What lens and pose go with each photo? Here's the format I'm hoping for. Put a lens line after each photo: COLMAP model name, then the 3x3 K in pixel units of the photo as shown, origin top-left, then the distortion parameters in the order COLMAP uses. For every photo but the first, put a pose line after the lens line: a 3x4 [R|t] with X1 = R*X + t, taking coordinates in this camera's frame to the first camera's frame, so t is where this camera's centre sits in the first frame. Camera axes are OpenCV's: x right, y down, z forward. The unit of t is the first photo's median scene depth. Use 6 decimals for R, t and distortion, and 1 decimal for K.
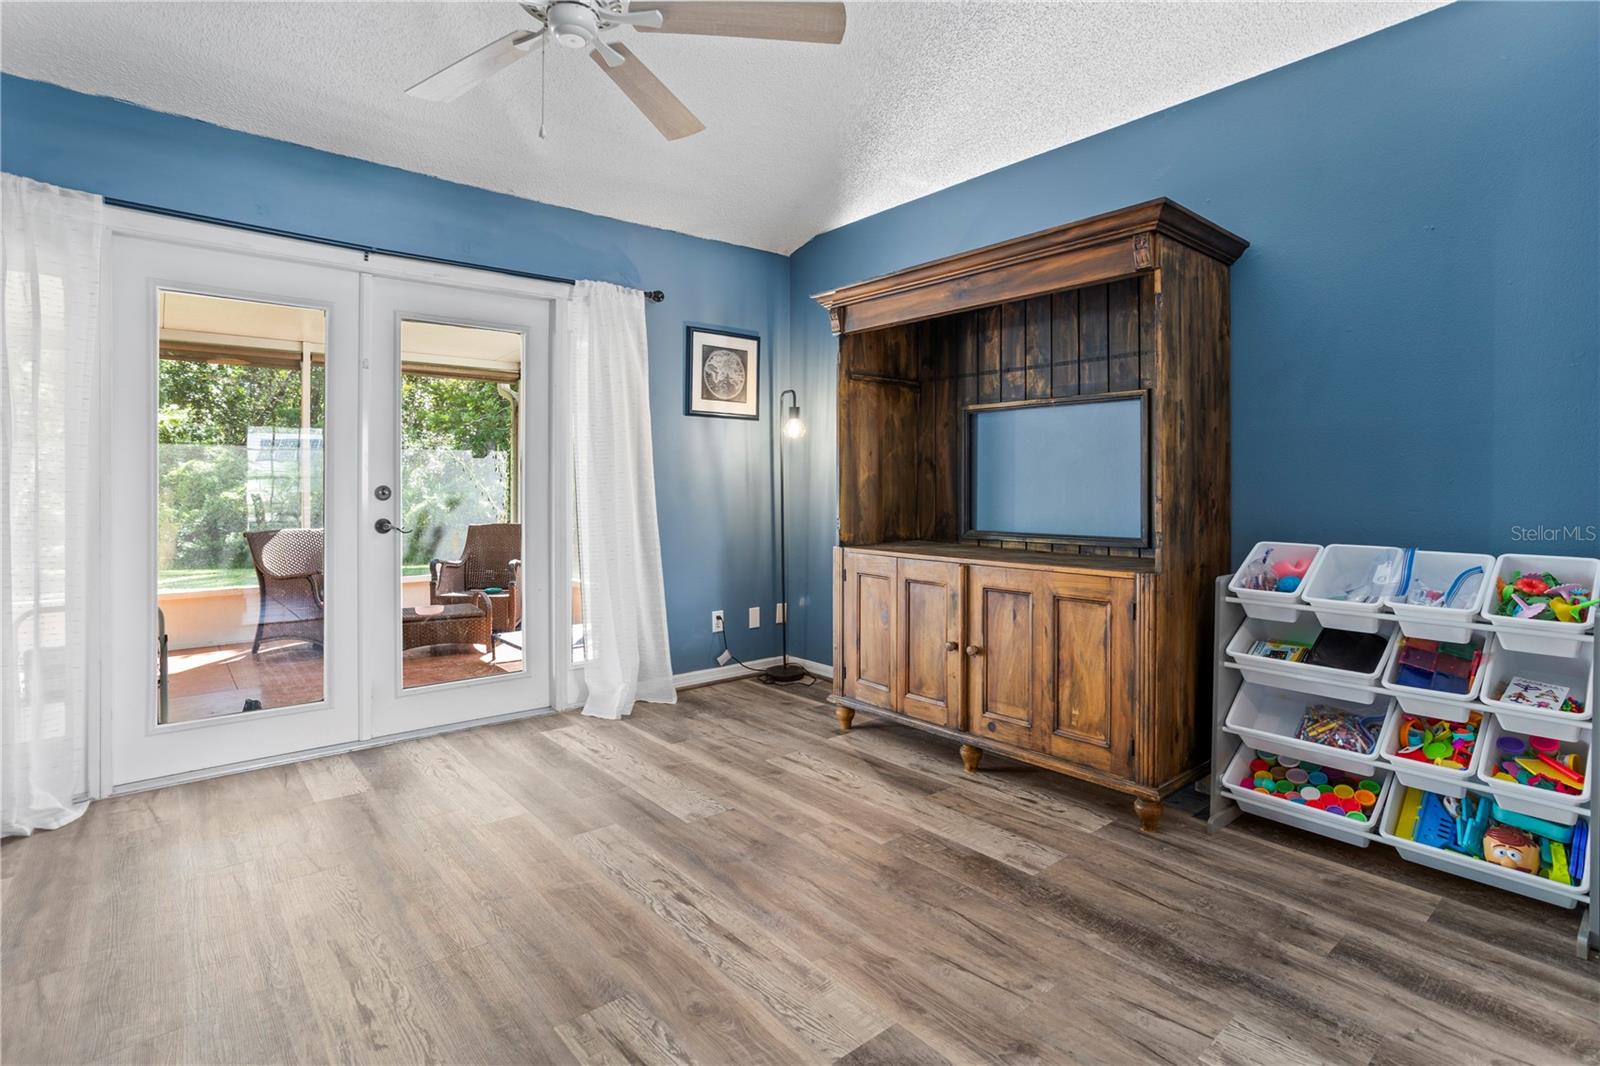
lens RADIAL K [[794.7, 0, 795.6], [0, 794.7, 485.4], [0, 0, 1]] dist [-0.049550, 0.000097]
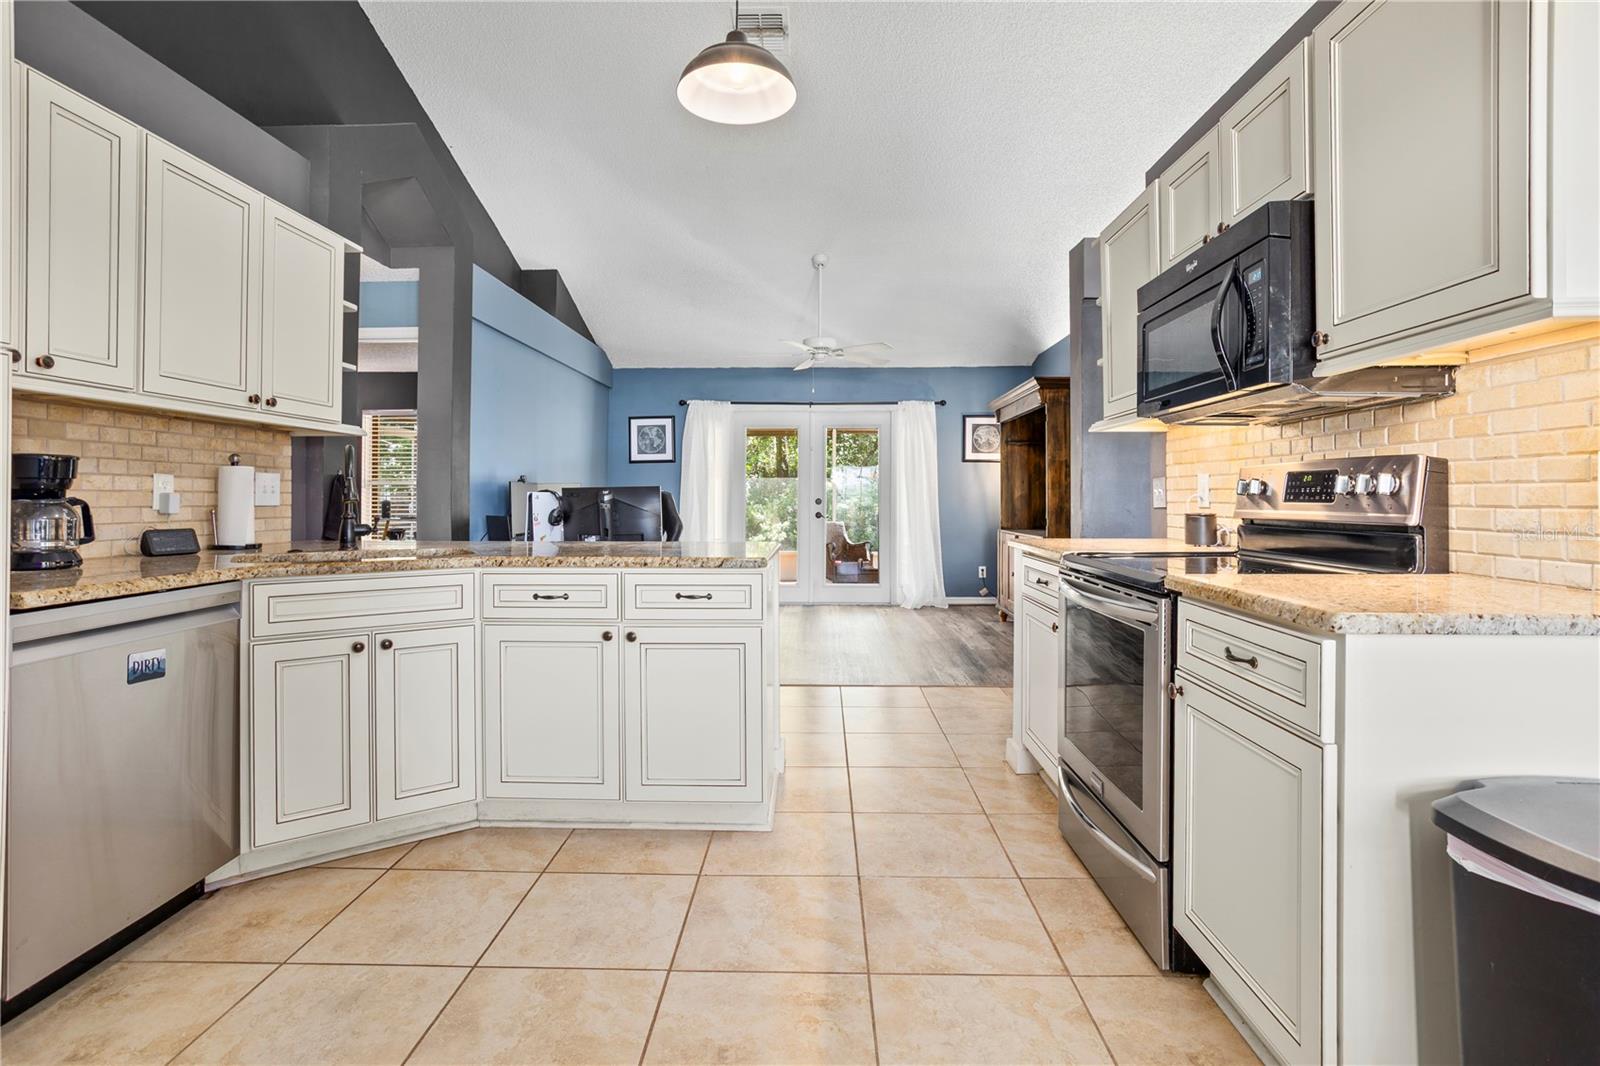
lens RADIAL K [[775.9, 0, 801.4], [0, 775.9, 499.1], [0, 0, 1]] dist [-0.002666, 0.000220]
pose [[0.755437, 0.000837, -0.655220, 0.902717], [-0.002306, 0.999996, -0.001381, 0.005061], [0.655217, 0.002554, 0.755437, -0.757628]]
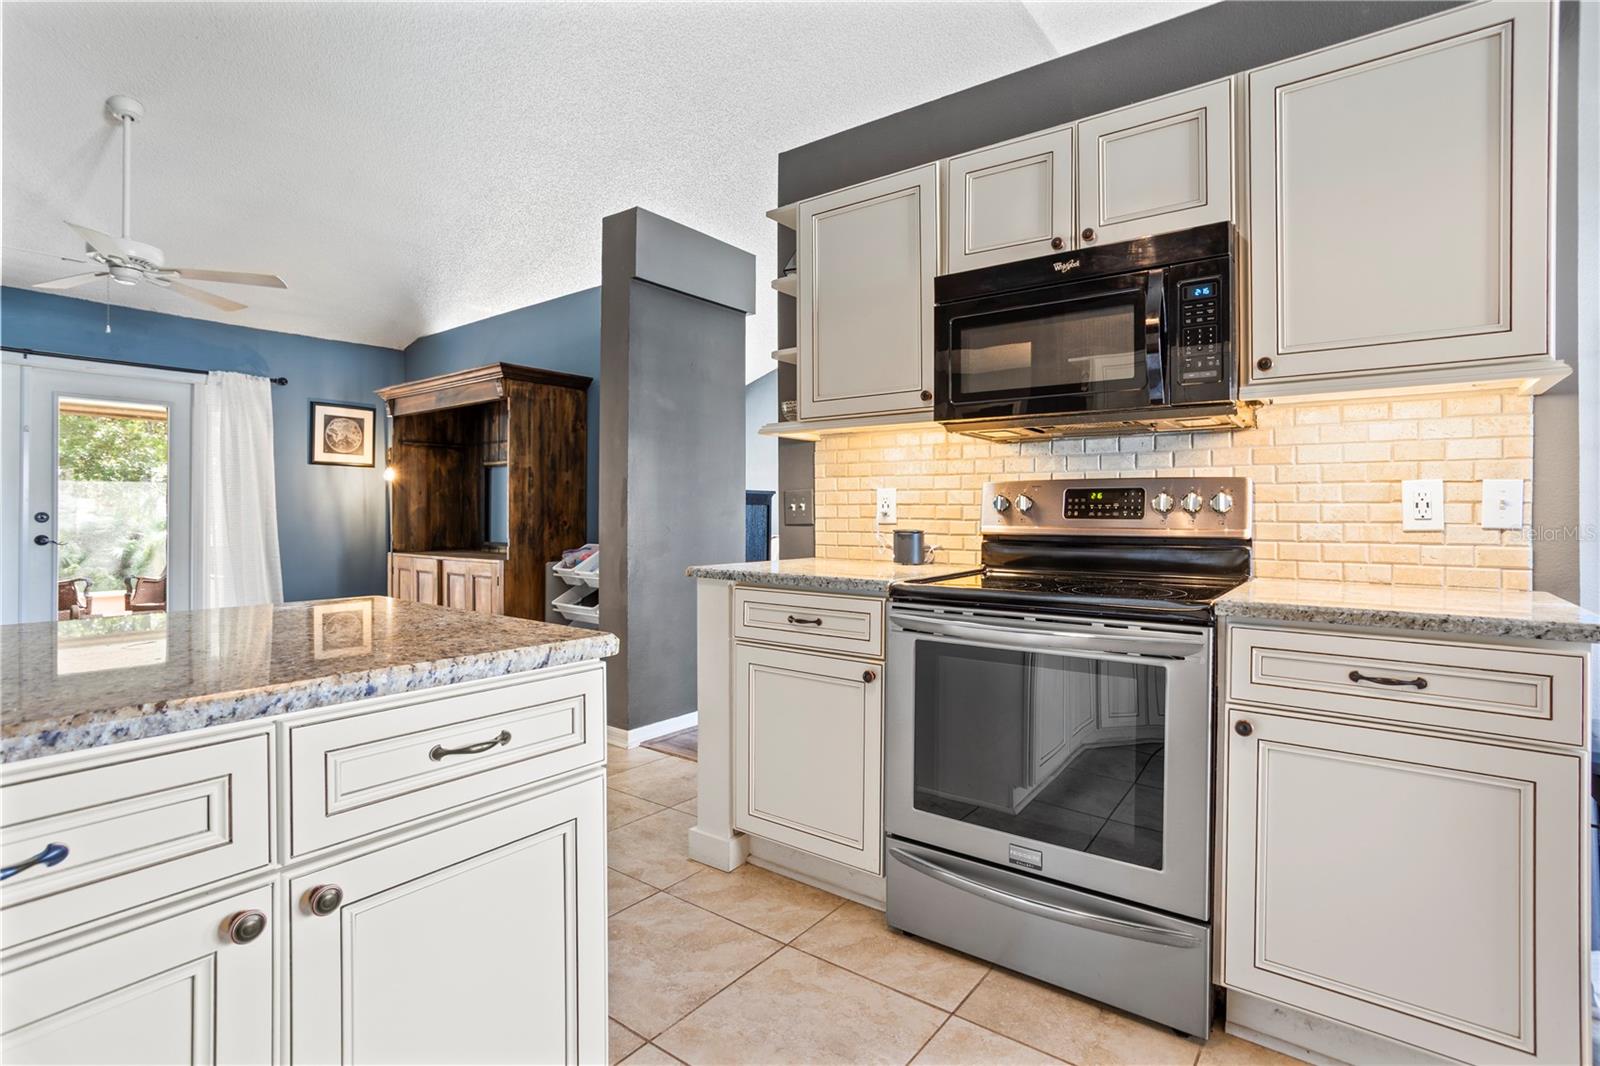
lens RADIAL K [[781.0, 0, 802.7], [0, 781.0, 518.2], [0, 0, 1]] dist [-0.063230, 0.037110]
pose [[0.973285, 0.002360, 0.229588, 0.464611], [-0.002693, 0.999996, 0.001137, 0.005463], [-0.229585, -0.001725, 0.973287, -0.616020]]
